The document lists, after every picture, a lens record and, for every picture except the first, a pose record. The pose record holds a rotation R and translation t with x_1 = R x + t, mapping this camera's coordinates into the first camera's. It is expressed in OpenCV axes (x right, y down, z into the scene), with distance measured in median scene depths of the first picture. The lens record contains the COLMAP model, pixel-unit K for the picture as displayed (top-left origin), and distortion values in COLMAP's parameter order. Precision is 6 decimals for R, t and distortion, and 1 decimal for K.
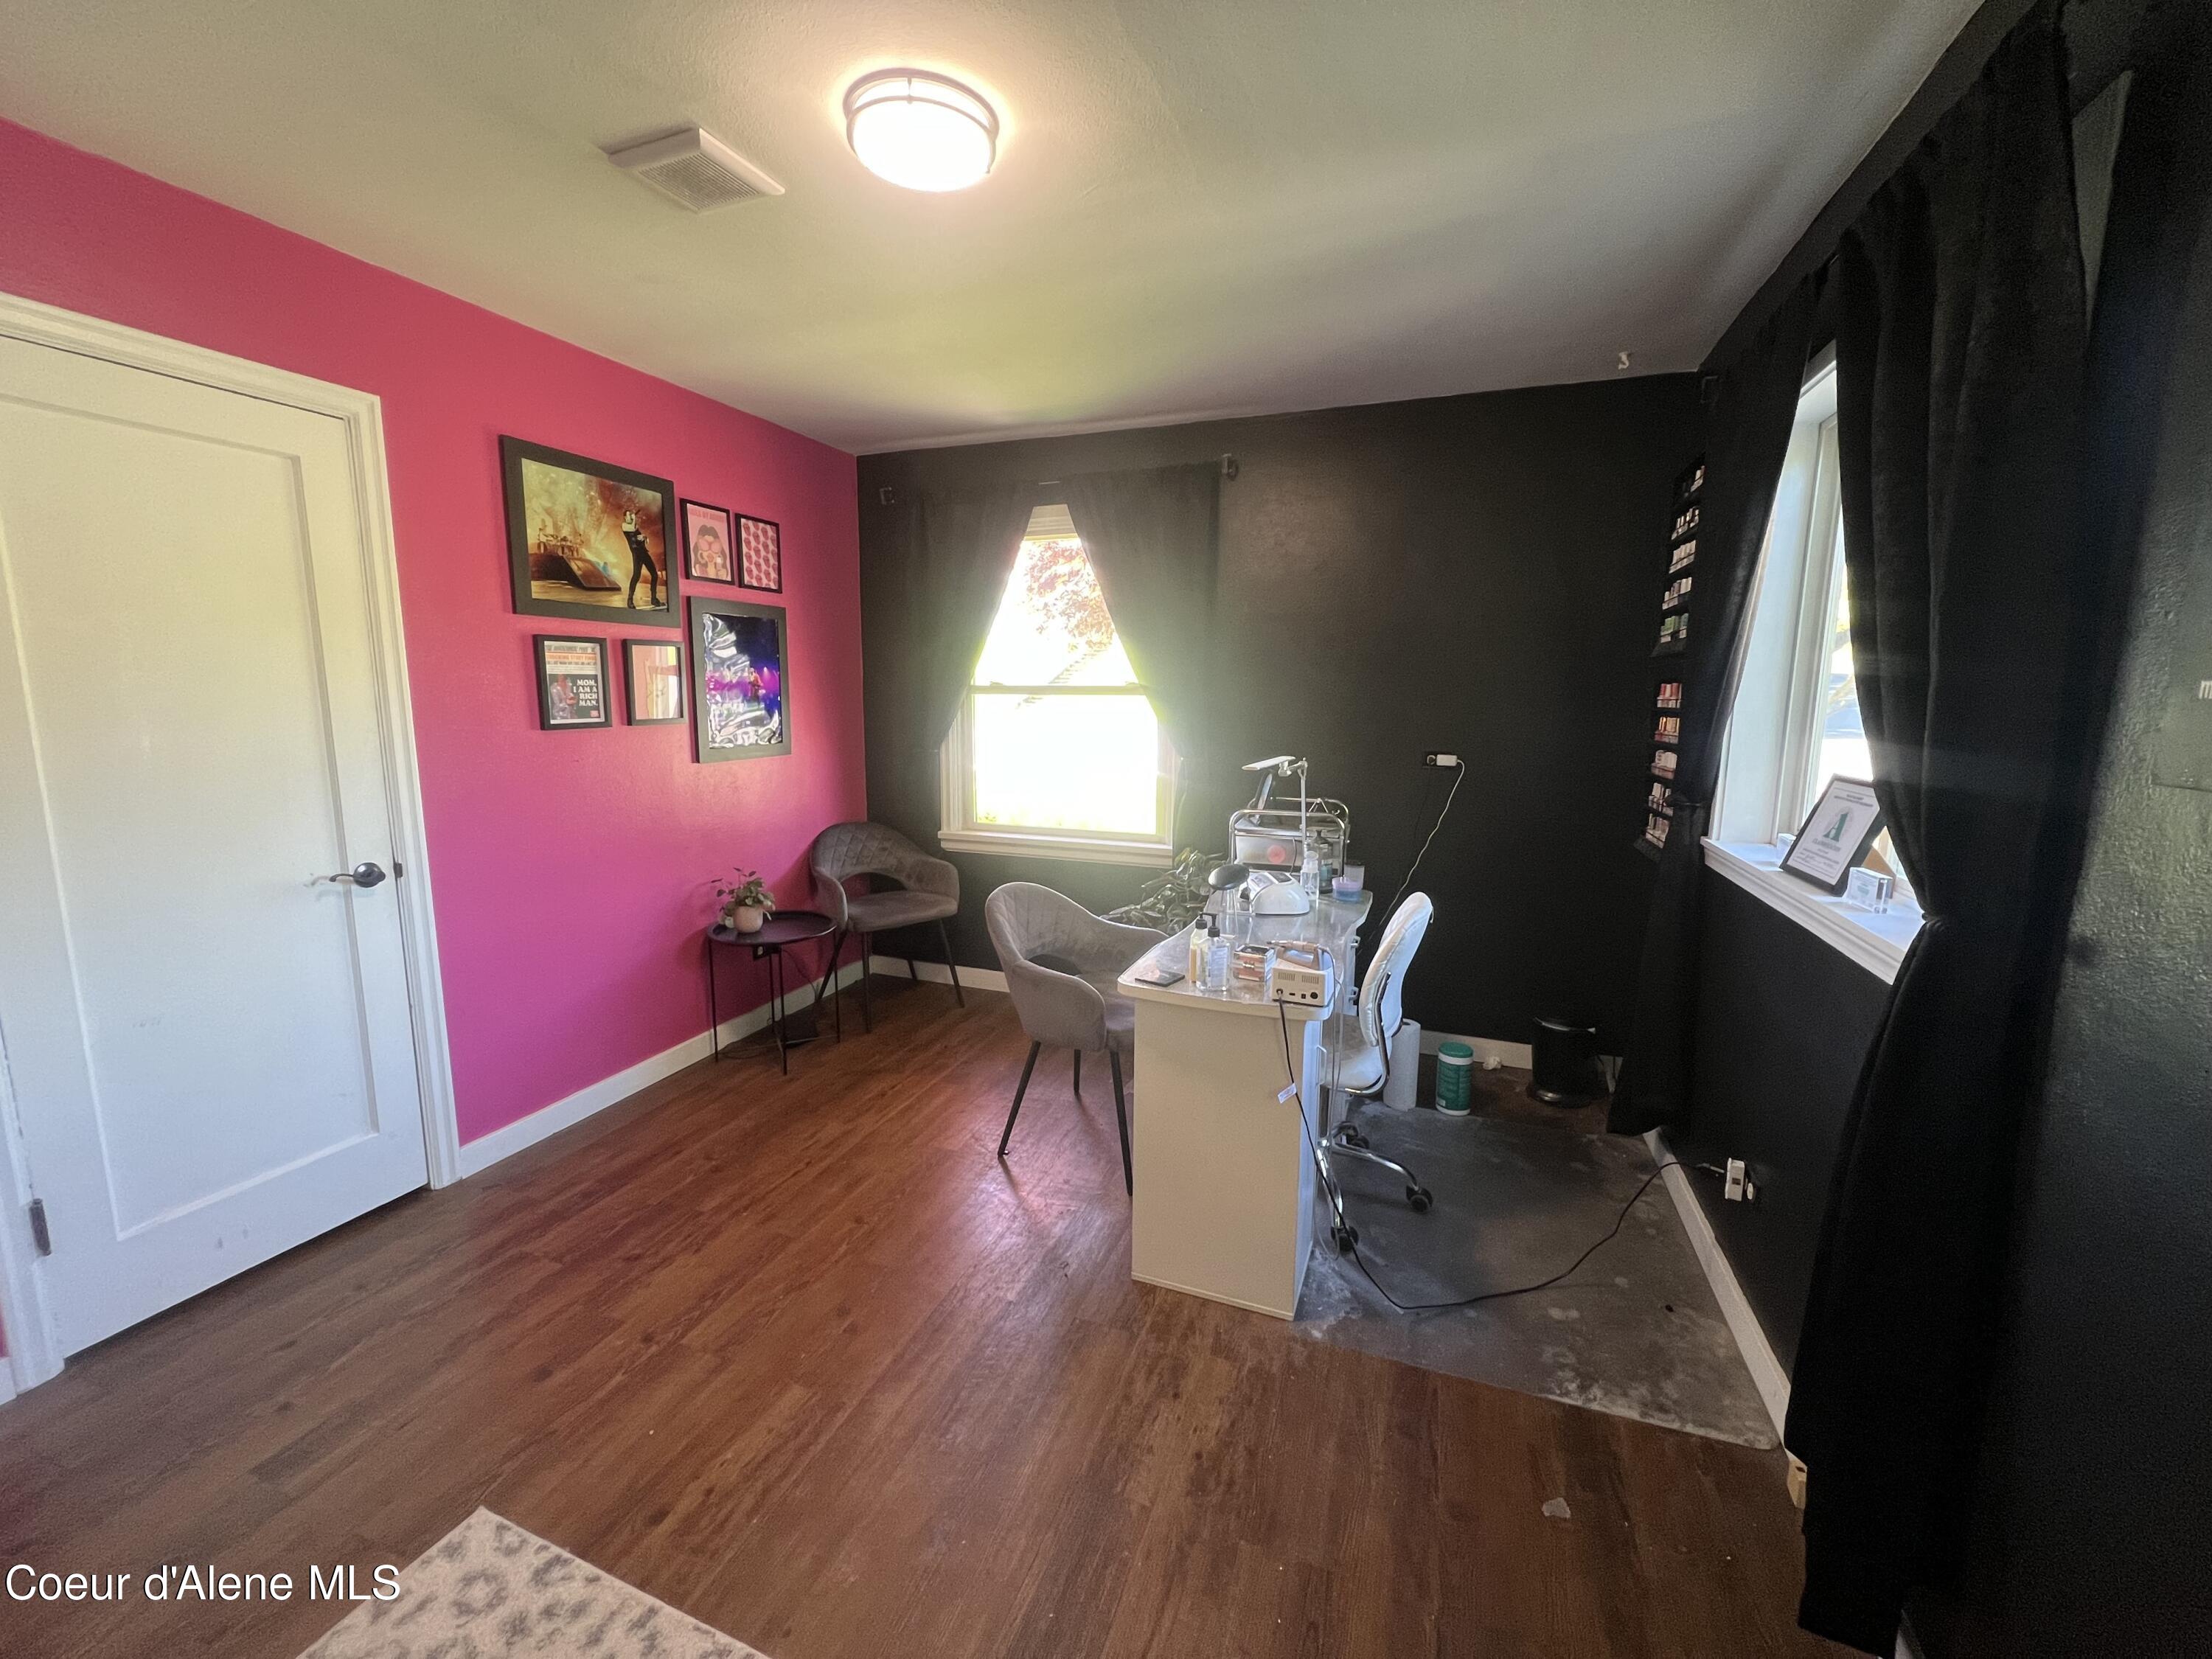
lens RADIAL K [[892.2, 0, 1093.3], [0, 892.2, 824.6], [0, 0, 1]] dist [0.000845, 0.001122]
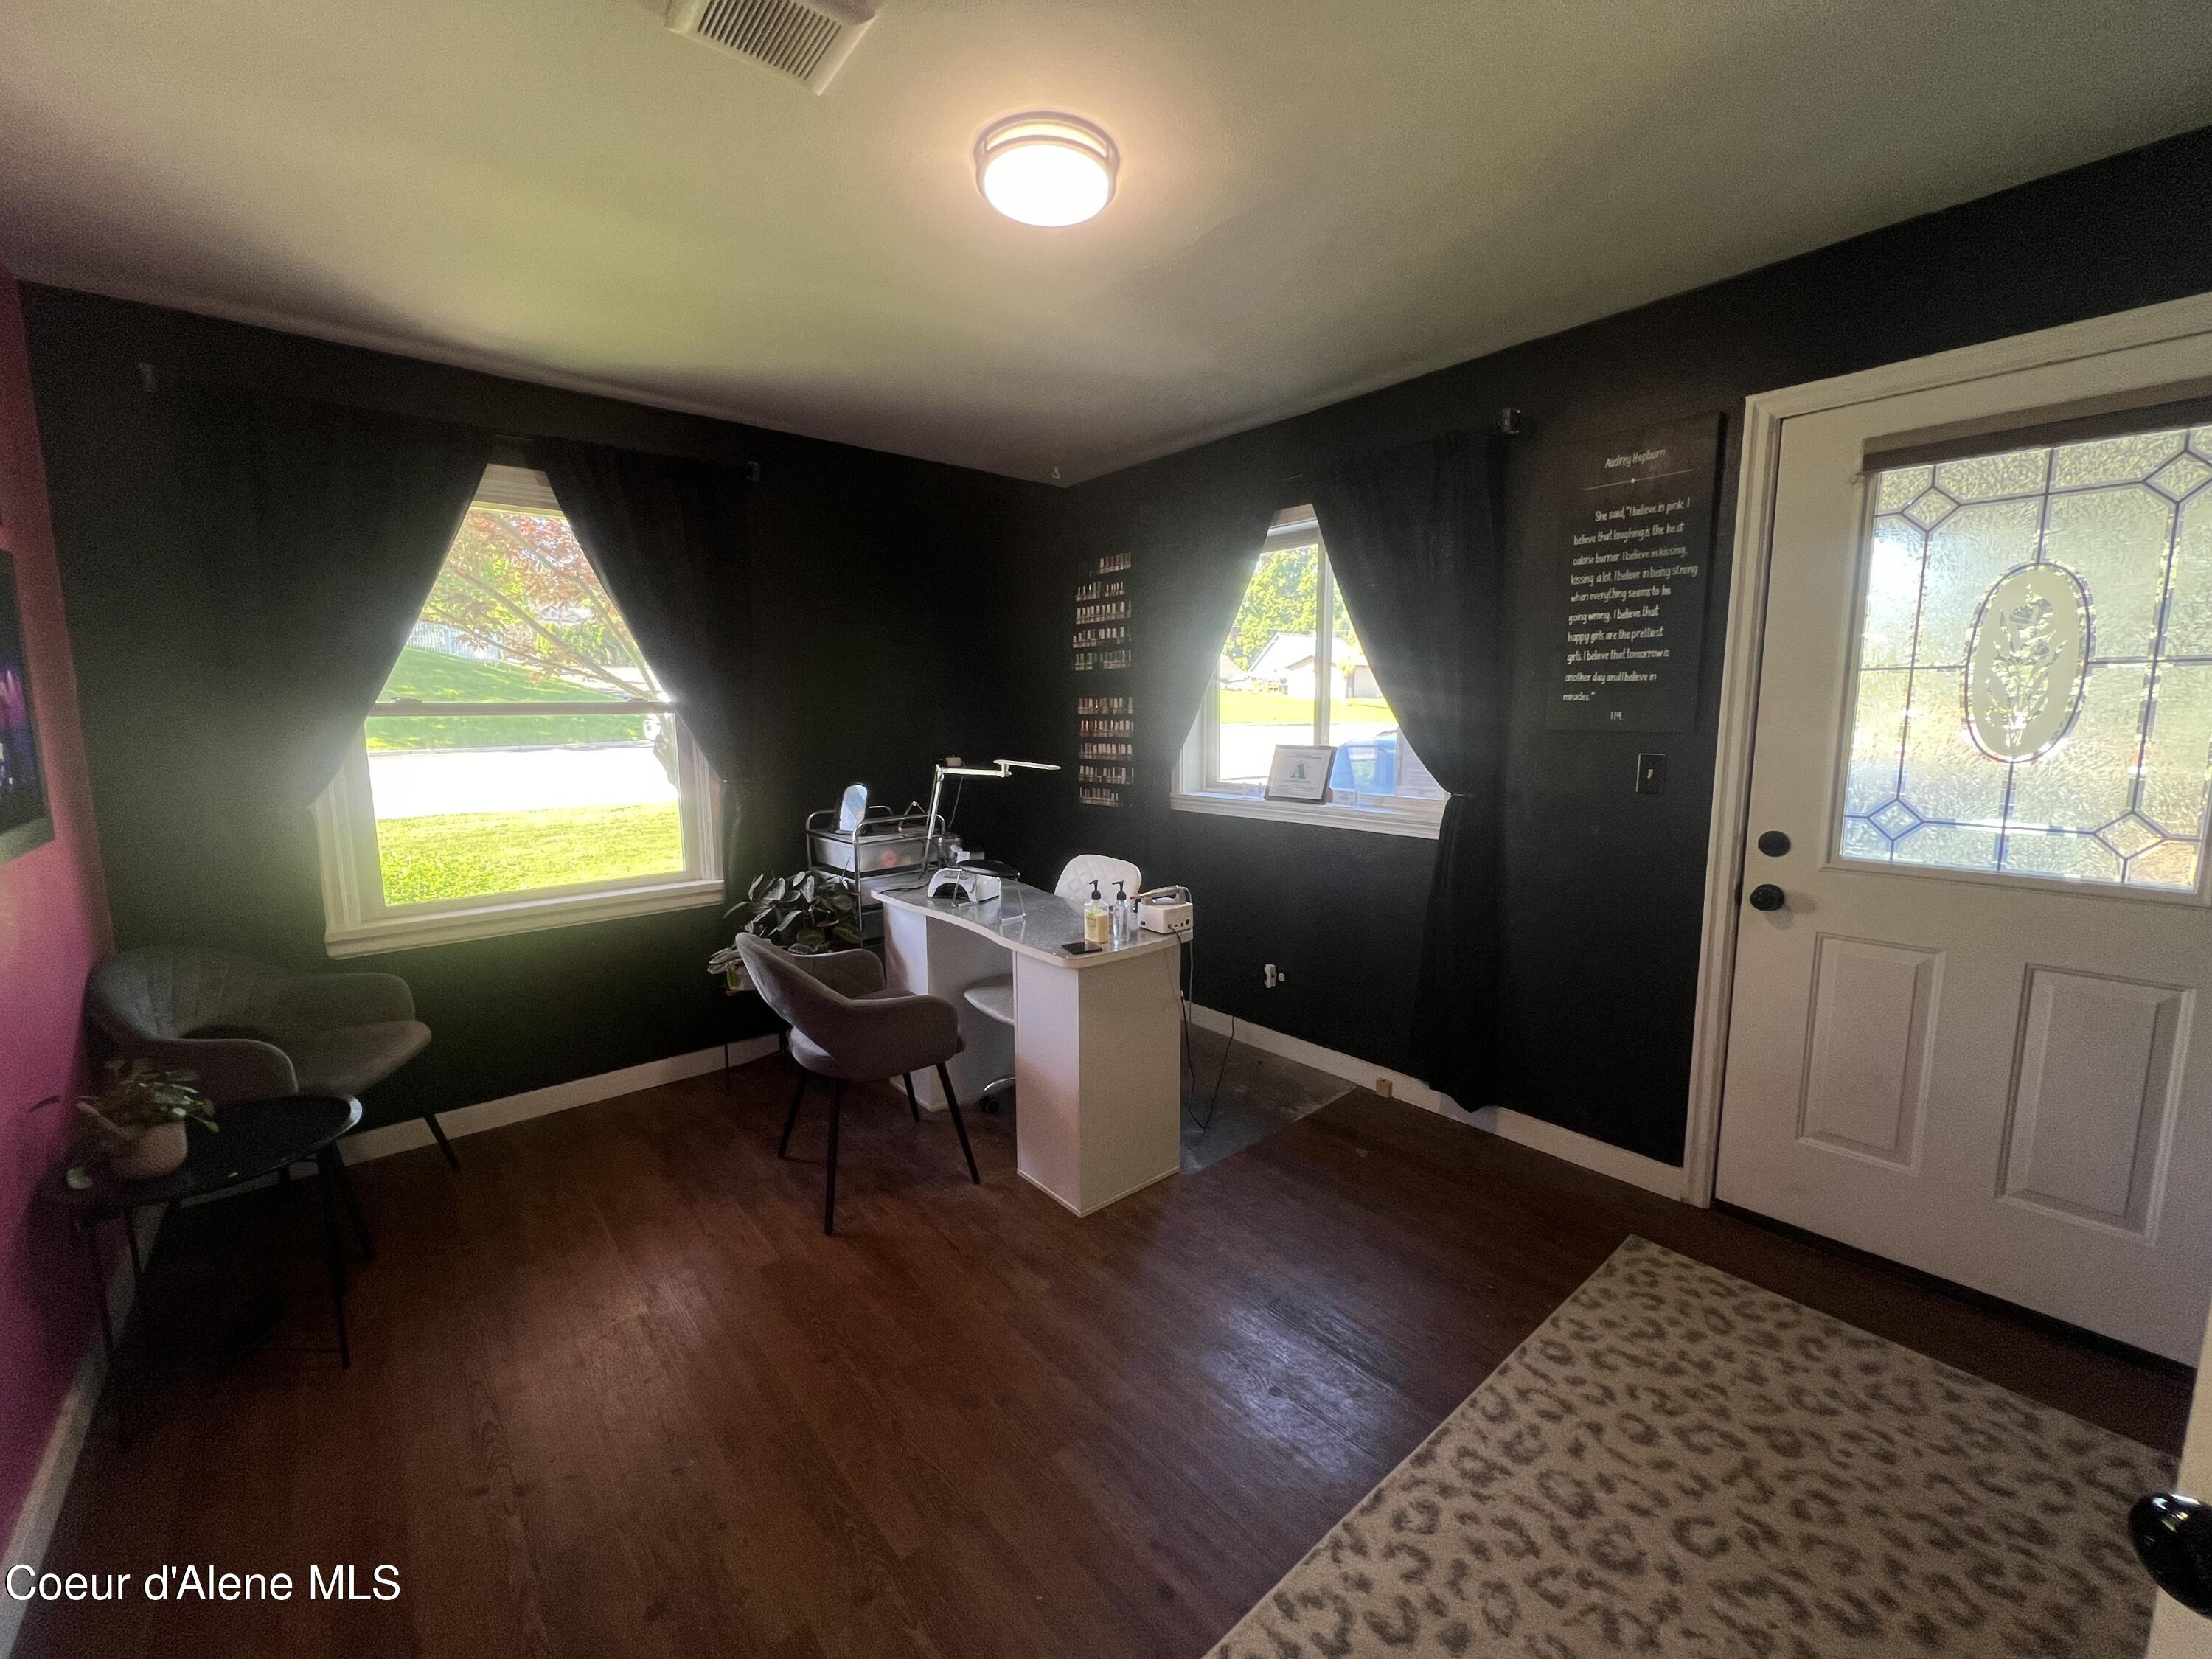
lens RADIAL K [[890.7, 0, 1098.0], [0, 890.7, 825.0], [0, 0, 1]] dist [0.001081, 0.000278]
pose [[0.467864, -0.126890, 0.874644, -0.633377], [0.142487, 0.987523, 0.067047, -0.043598], [-0.872239, 0.093257, 0.480106, 0.279862]]
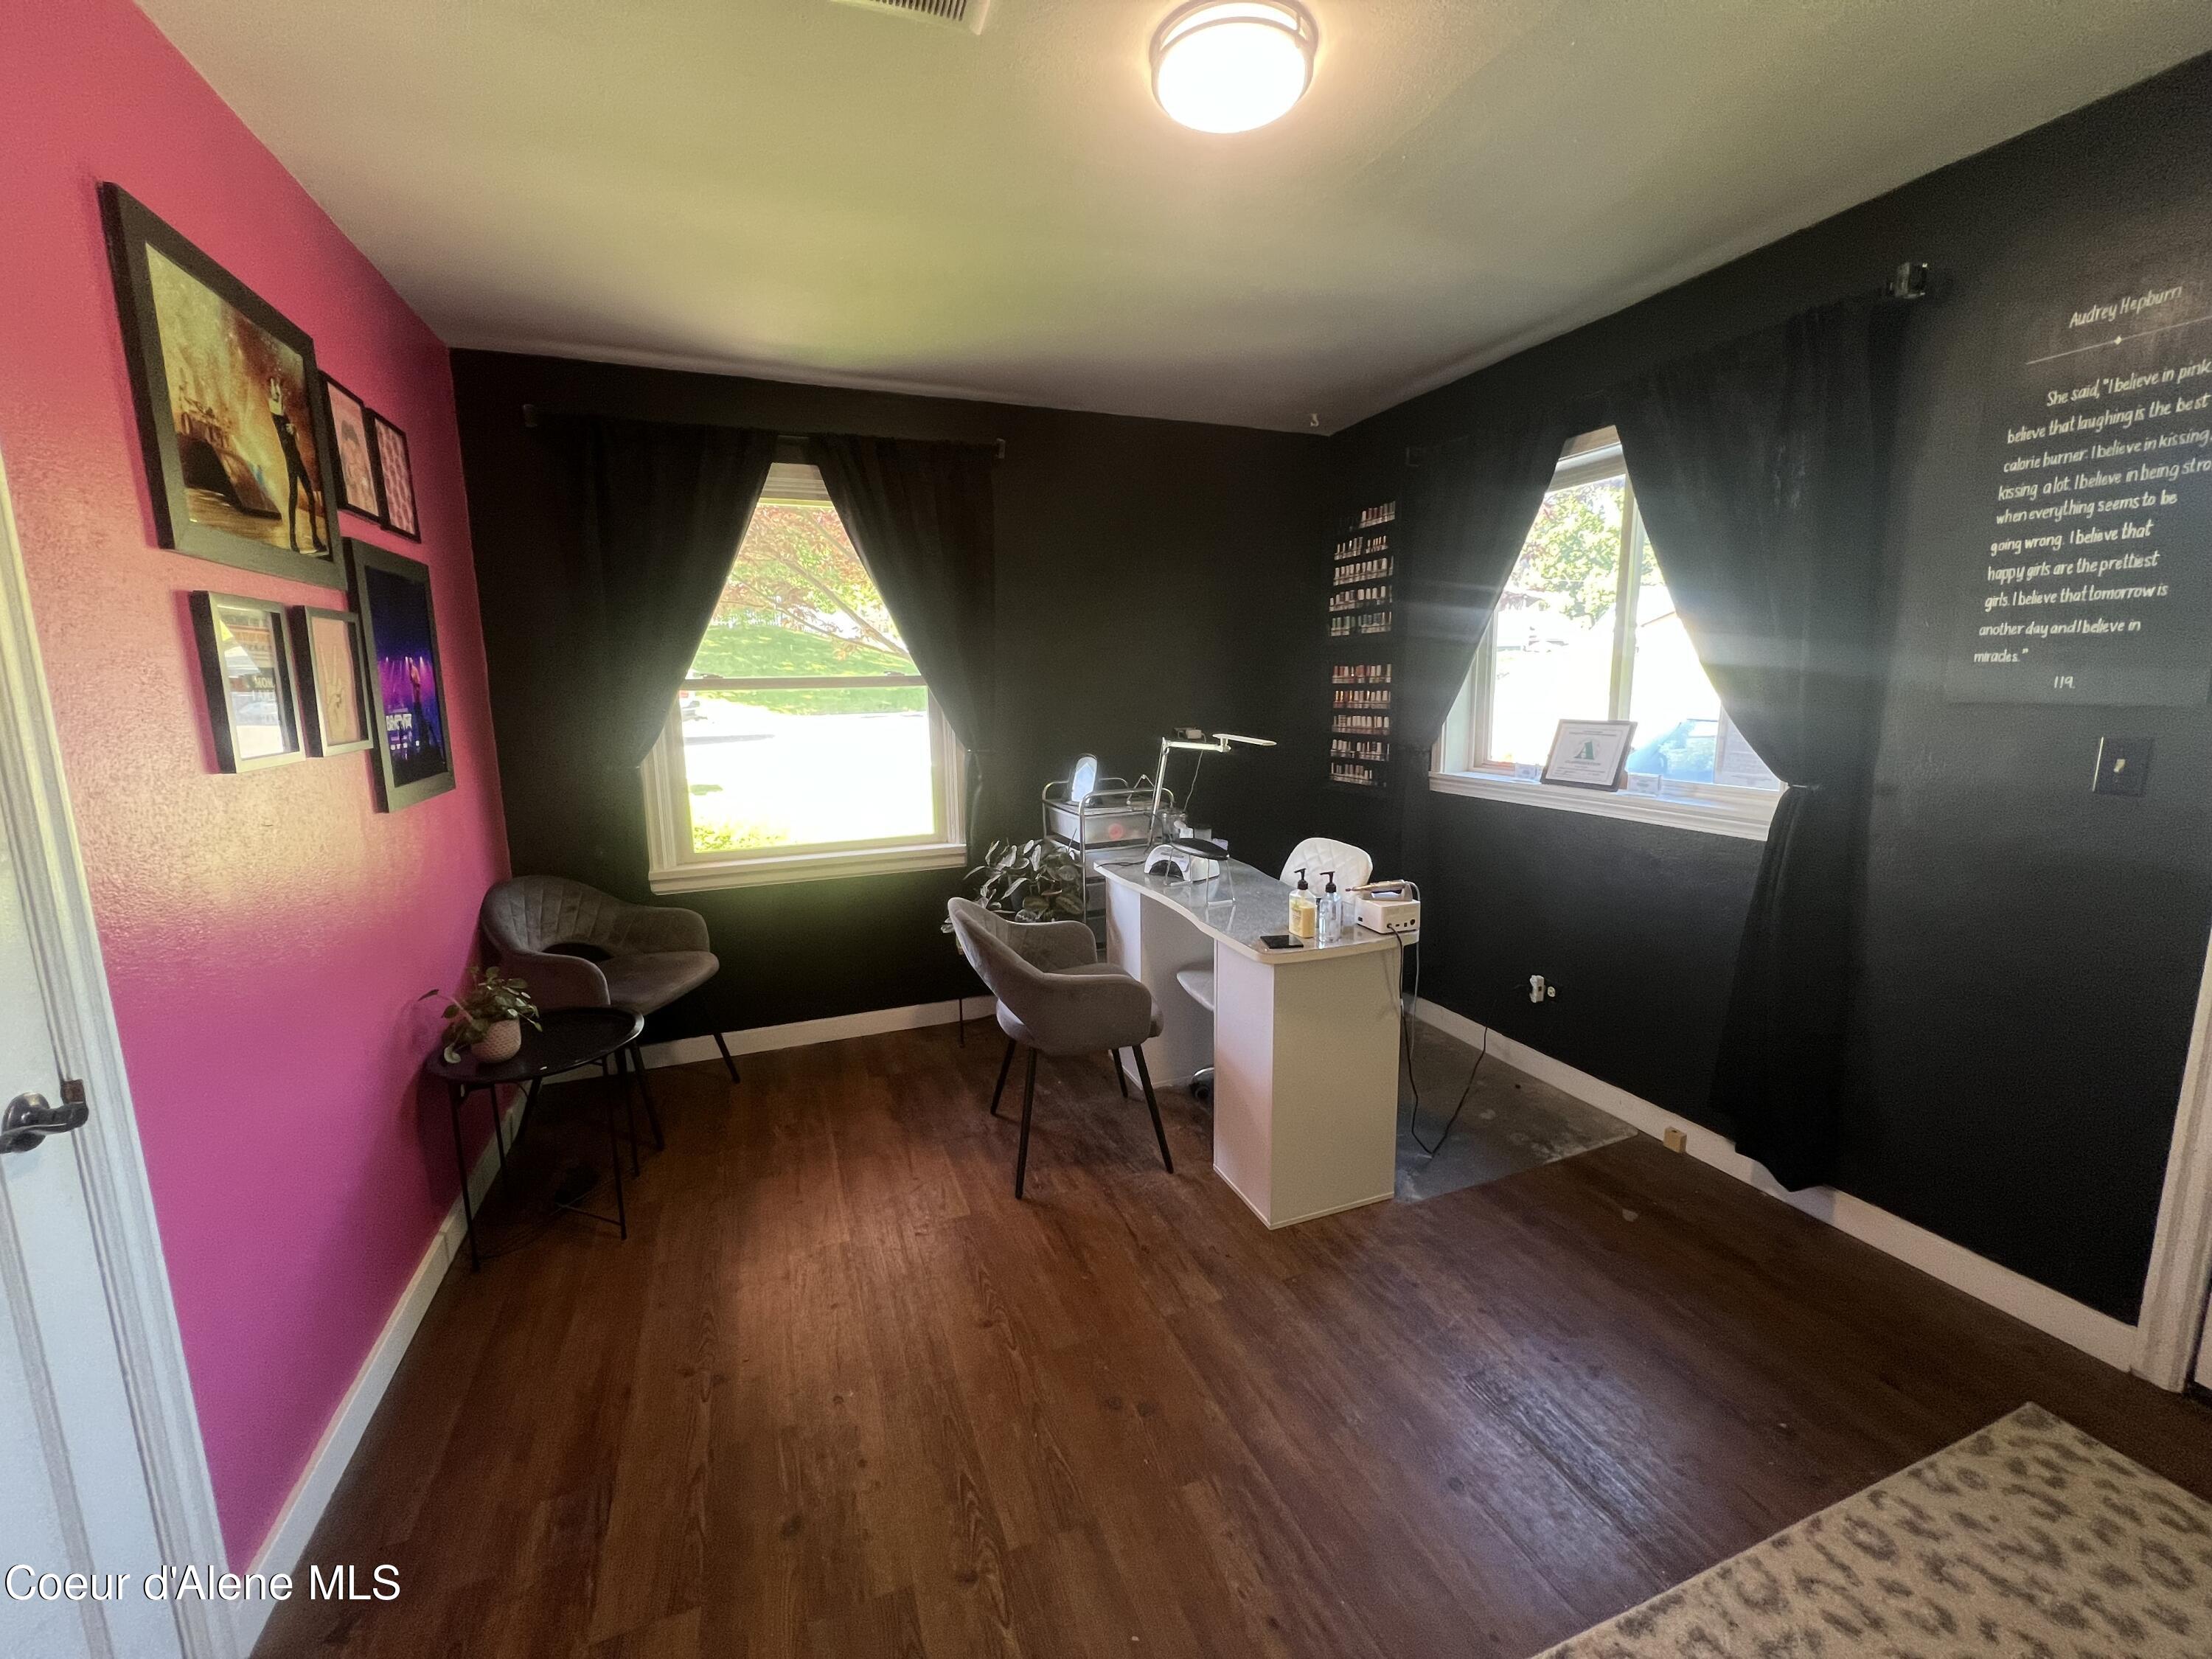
lens RADIAL K [[890.7, 0, 1094.9], [0, 890.7, 824.0], [0, 0, 1]] dist [0.001081, 0.000278]
pose [[0.734288, -0.128047, 0.666653, -0.542170], [0.122873, 0.990898, 0.054986, -0.038040], [-0.667625, 0.041538, 0.743338, 0.240343]]
